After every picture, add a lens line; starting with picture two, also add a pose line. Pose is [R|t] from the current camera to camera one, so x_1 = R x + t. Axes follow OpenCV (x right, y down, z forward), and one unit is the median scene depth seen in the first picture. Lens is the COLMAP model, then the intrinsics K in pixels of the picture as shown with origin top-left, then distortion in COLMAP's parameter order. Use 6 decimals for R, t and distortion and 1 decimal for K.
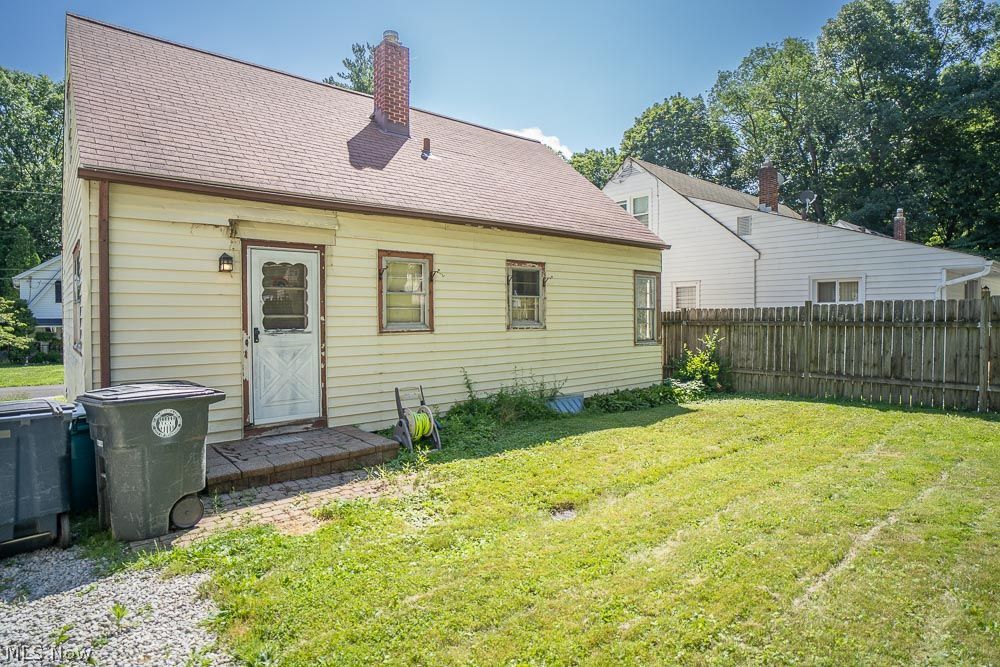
lens RADIAL K [[543.8, 0, 500.0], [0, 543.8, 333.5], [0, 0, 1]] dist [-0.056241, 0.033106]
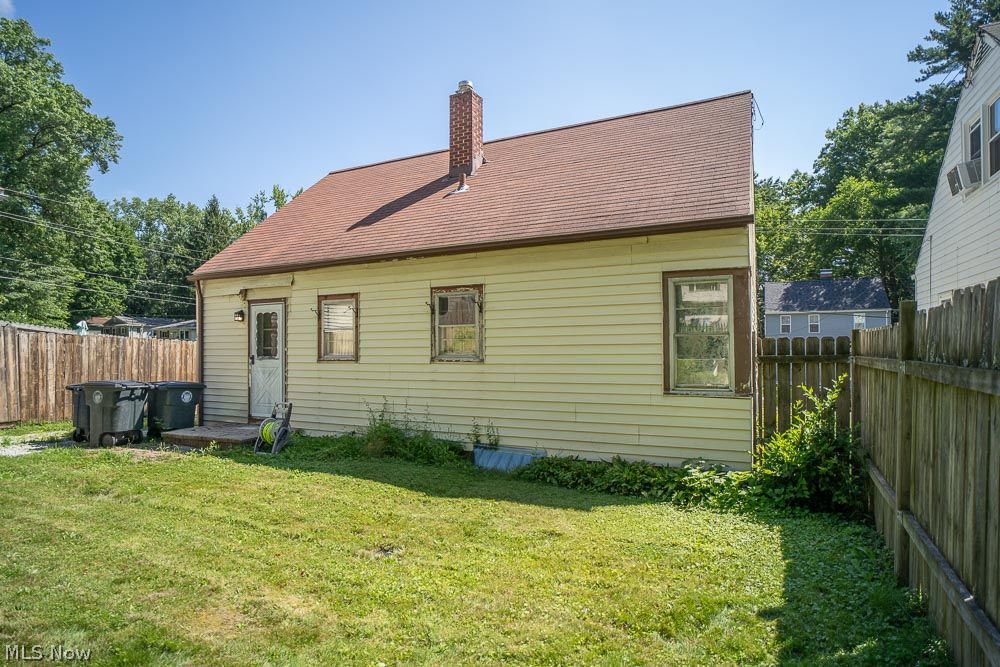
lens RADIAL K [[530.4, 0, 501.2], [0, 530.4, 349.7], [0, 0, 1]] dist [-0.024827, 0.000298]
pose [[0.409899, 0.007806, -0.912097, 1.084082], [-0.023583, 0.999720, -0.002042, -0.034642], [0.911826, 0.022347, 0.409968, 0.880128]]
